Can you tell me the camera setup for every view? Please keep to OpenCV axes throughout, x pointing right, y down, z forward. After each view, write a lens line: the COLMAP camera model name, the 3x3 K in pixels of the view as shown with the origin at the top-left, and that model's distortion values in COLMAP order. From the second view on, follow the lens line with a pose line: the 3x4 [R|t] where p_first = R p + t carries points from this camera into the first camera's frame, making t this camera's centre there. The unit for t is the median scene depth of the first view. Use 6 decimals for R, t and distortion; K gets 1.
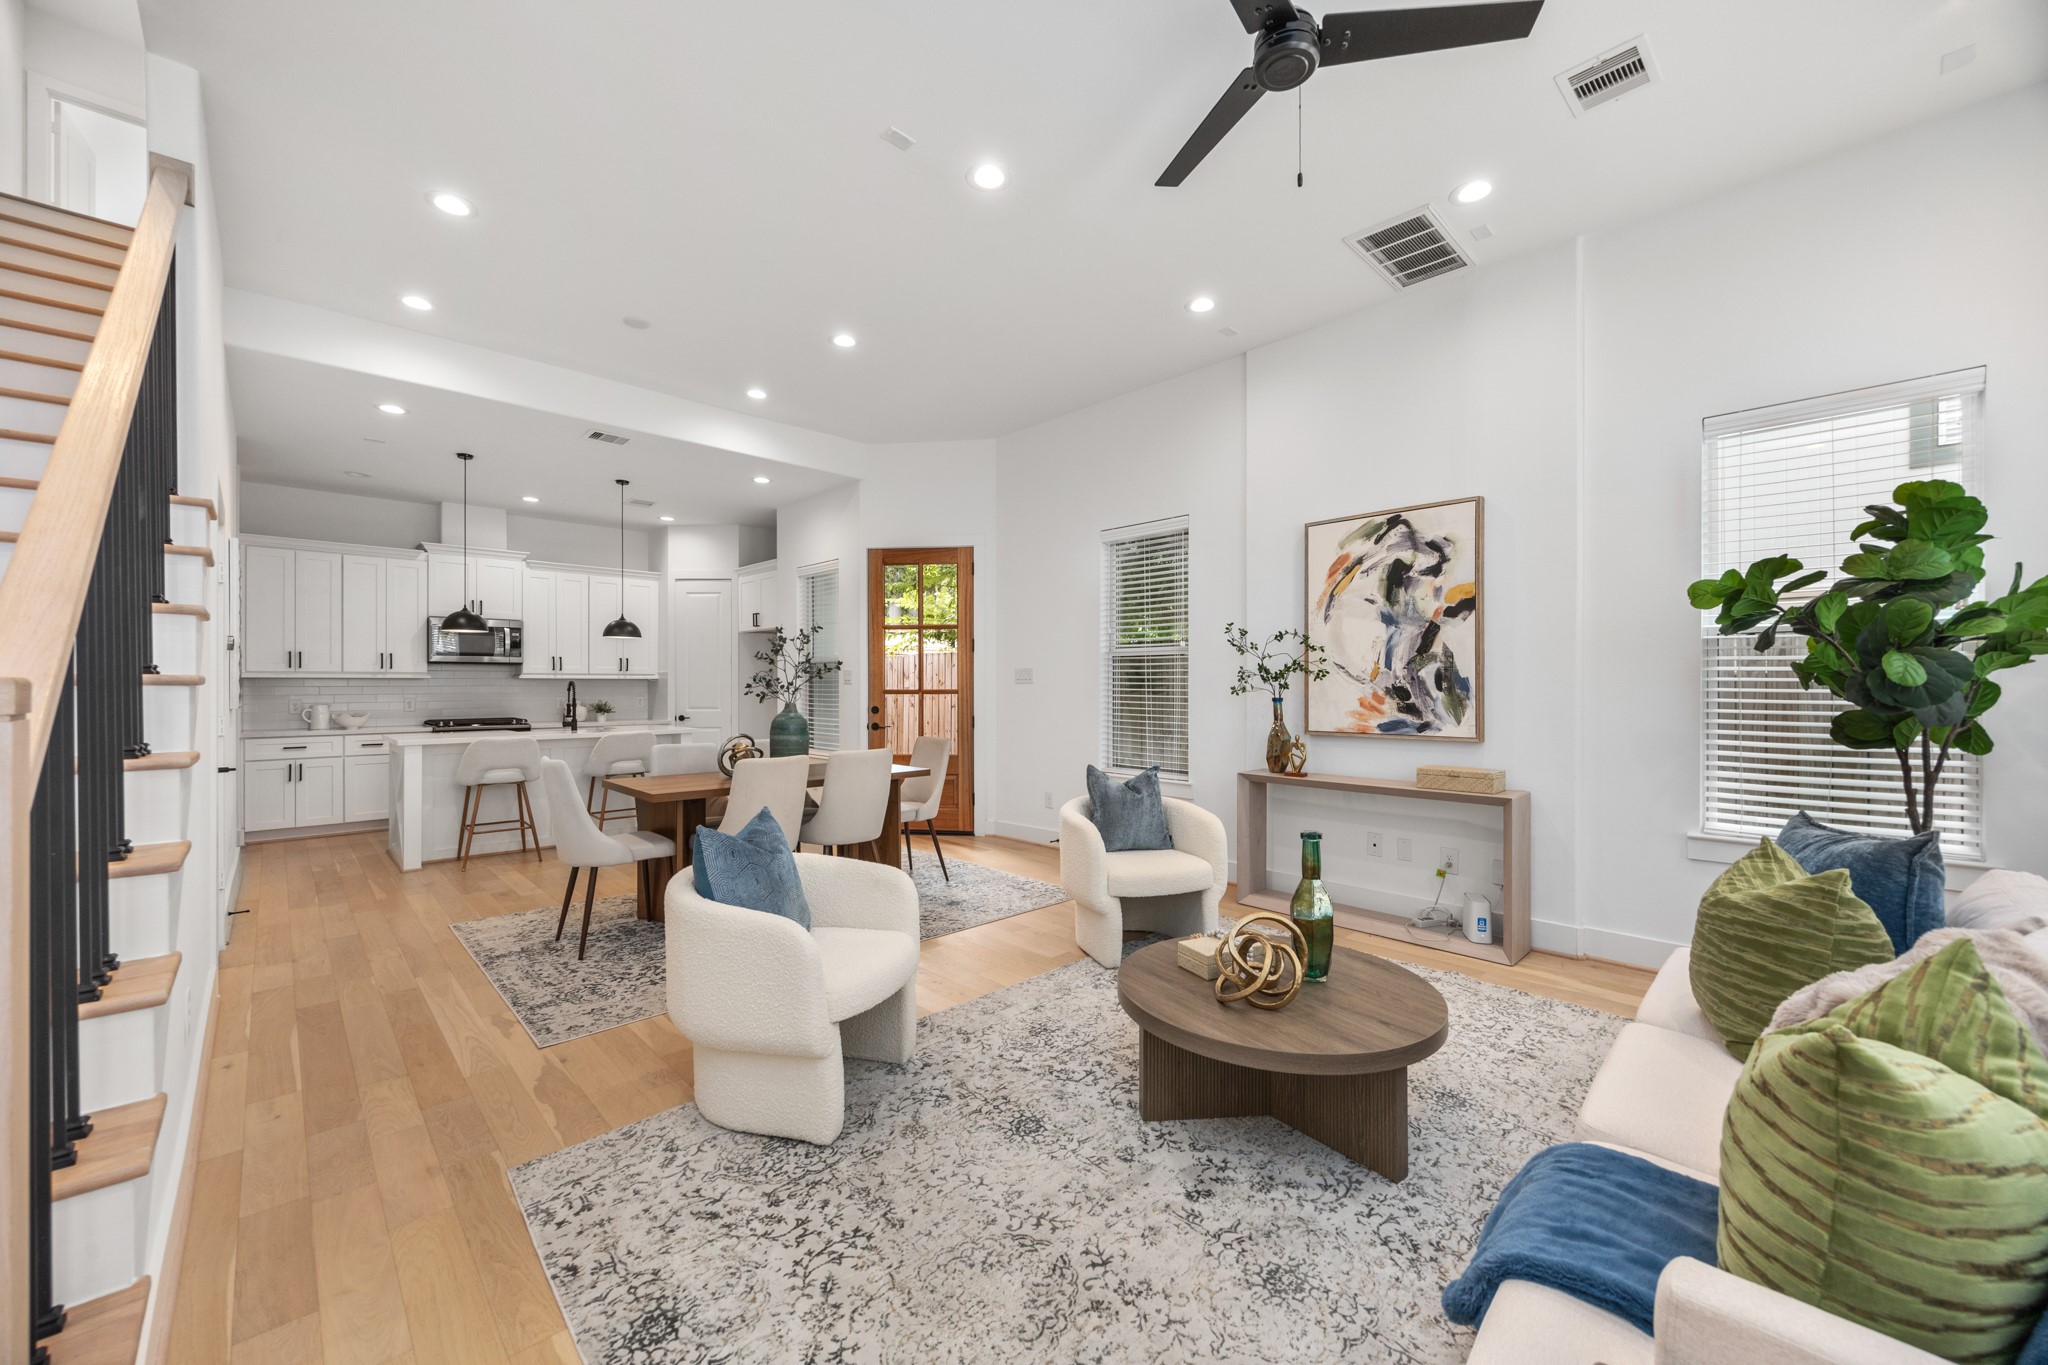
lens RADIAL K [[769.9, 0, 1012.7], [0, 769.9, 682.5], [0, 0, 1]] dist [-0.000264, -0.000008]
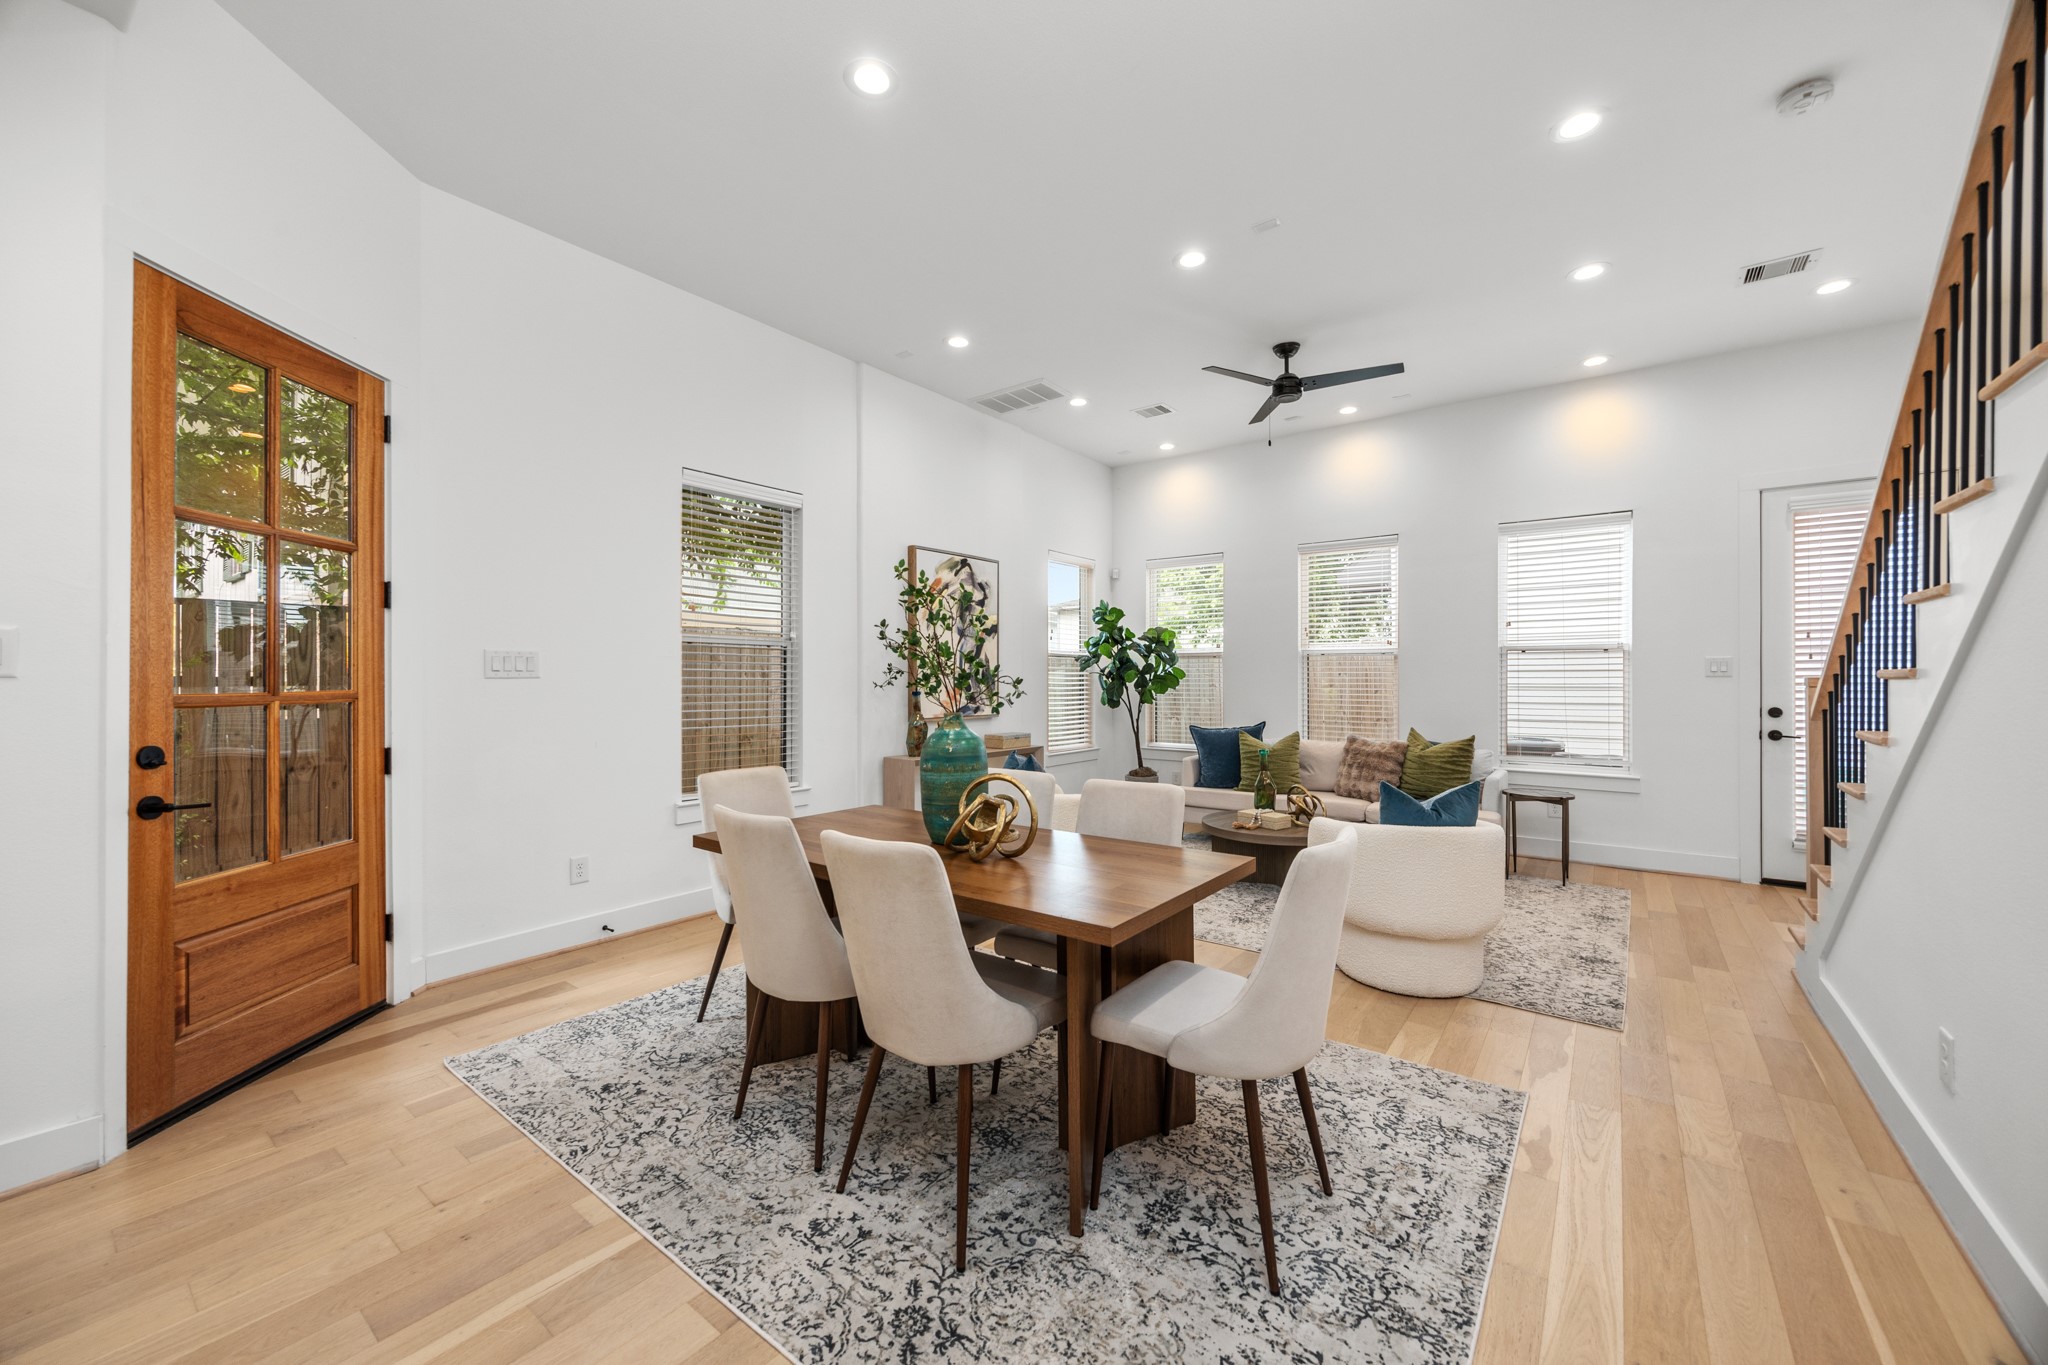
lens RADIAL K [[784.8, 0, 1023.9], [0, 784.8, 672.6], [0, 0, 1]] dist [-0.001306, 0.000135]
pose [[-0.158346, 0.010462, 0.987328, -0.707139], [-0.001501, 0.999940, -0.010836, 0.003363], [-0.987383, -0.003198, -0.158321, 0.857921]]
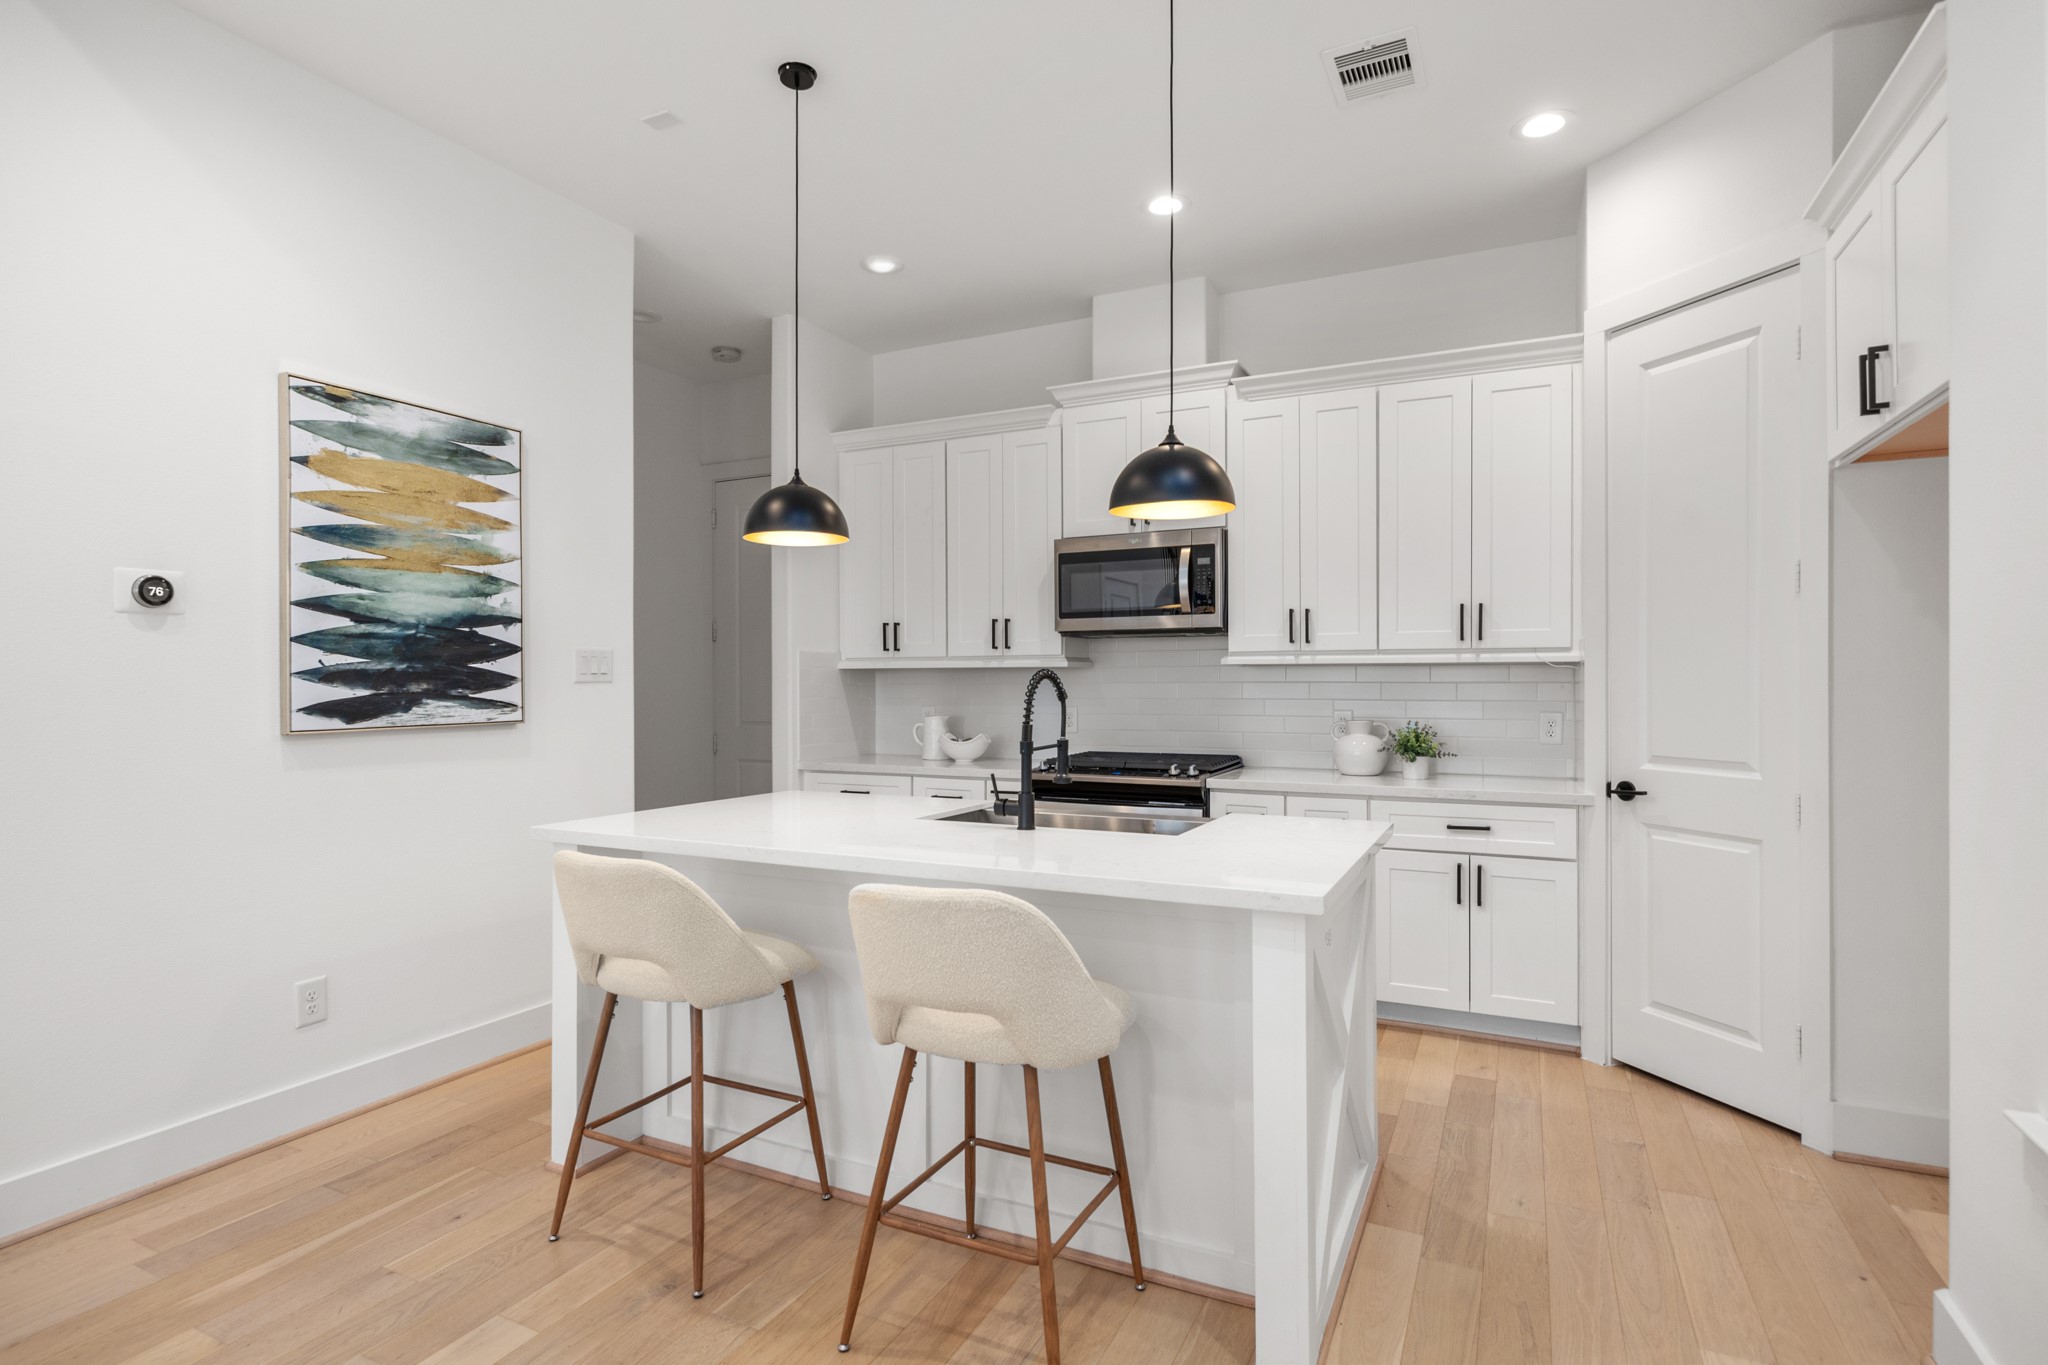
lens RADIAL K [[1022.4, 0, 1028.2], [0, 1022.4, 683.8], [0, 0, 1]] dist [-0.001449, -0.000260]
pose [[0.348681, 0.004730, -0.937229, -0.223865], [0.005185, 0.999962, 0.006975, 0.000977], [0.937227, -0.007292, 0.348643, 1.036272]]
